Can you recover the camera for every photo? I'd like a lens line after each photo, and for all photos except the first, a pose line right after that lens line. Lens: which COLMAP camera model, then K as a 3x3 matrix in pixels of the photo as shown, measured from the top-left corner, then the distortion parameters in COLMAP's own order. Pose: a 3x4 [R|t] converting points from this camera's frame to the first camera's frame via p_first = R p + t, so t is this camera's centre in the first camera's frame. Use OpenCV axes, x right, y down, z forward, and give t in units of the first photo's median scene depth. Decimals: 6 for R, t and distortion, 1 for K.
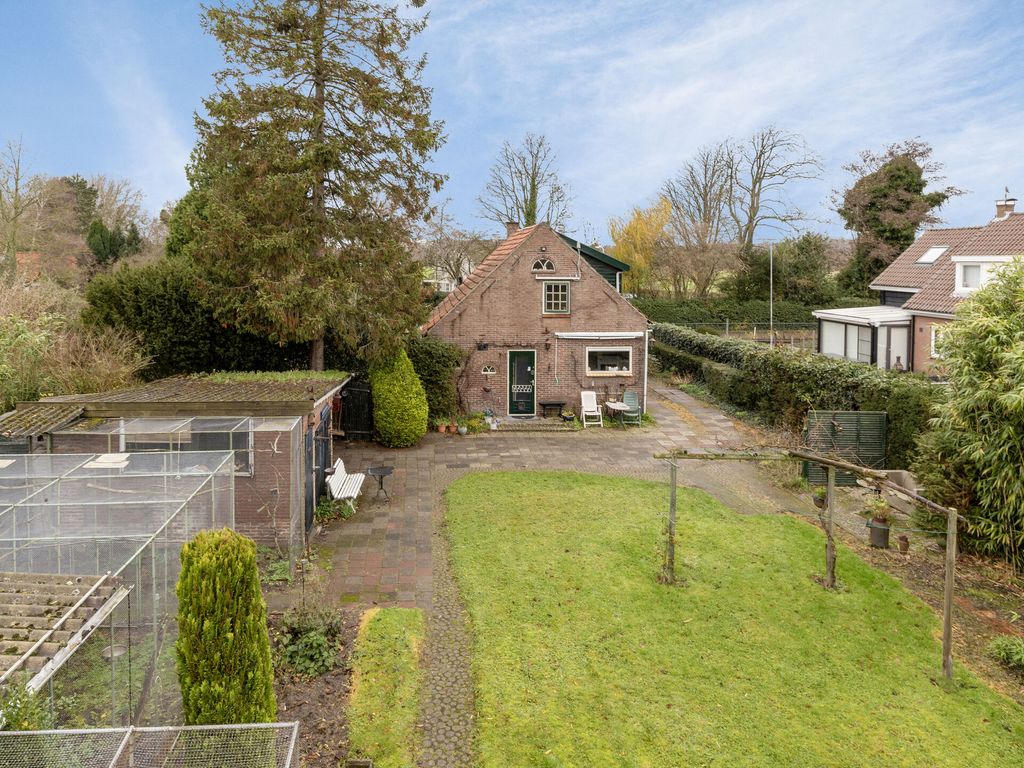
lens RADIAL K [[940.0, 0, 512.0], [0, 940.0, 384.0], [0, 0, 1]] dist [-0.002765, -0.000185]
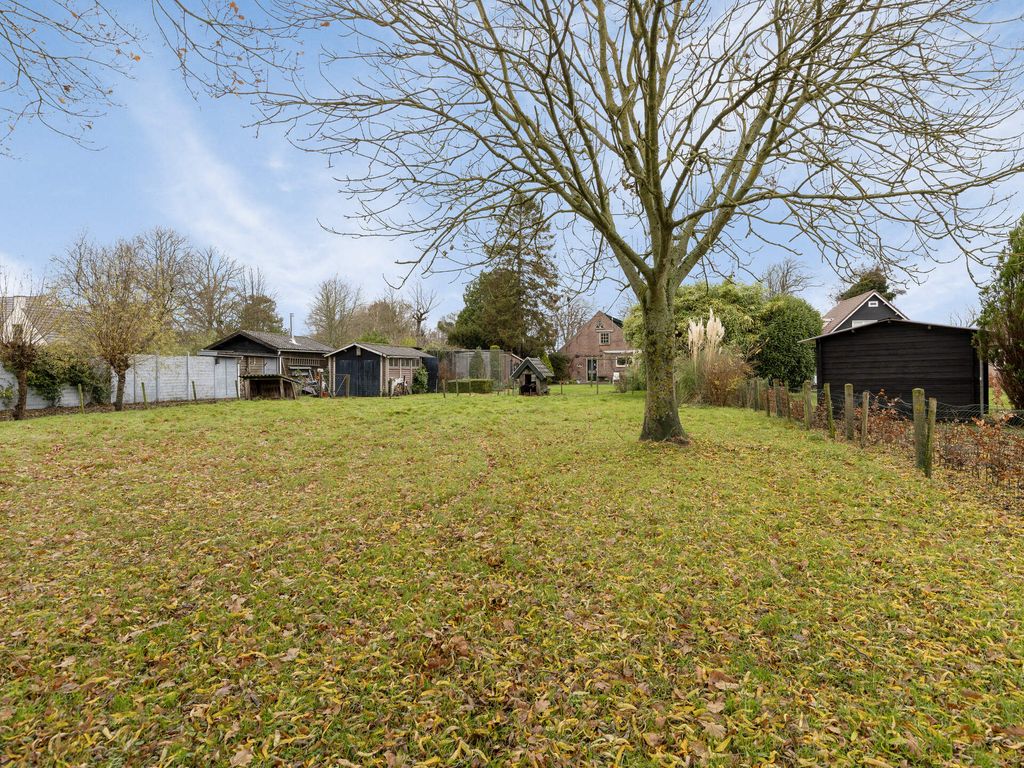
lens RADIAL K [[570.0, 0, 512.0], [0, 570.0, 384.0], [0, 0, 1]] dist [0.000645, 0.000065]
pose [[0.972609, -0.004098, -0.232411, 0.170623], [-0.010502, 0.998049, -0.061547, 0.145897], [0.232209, 0.062301, 0.970669, -0.659388]]
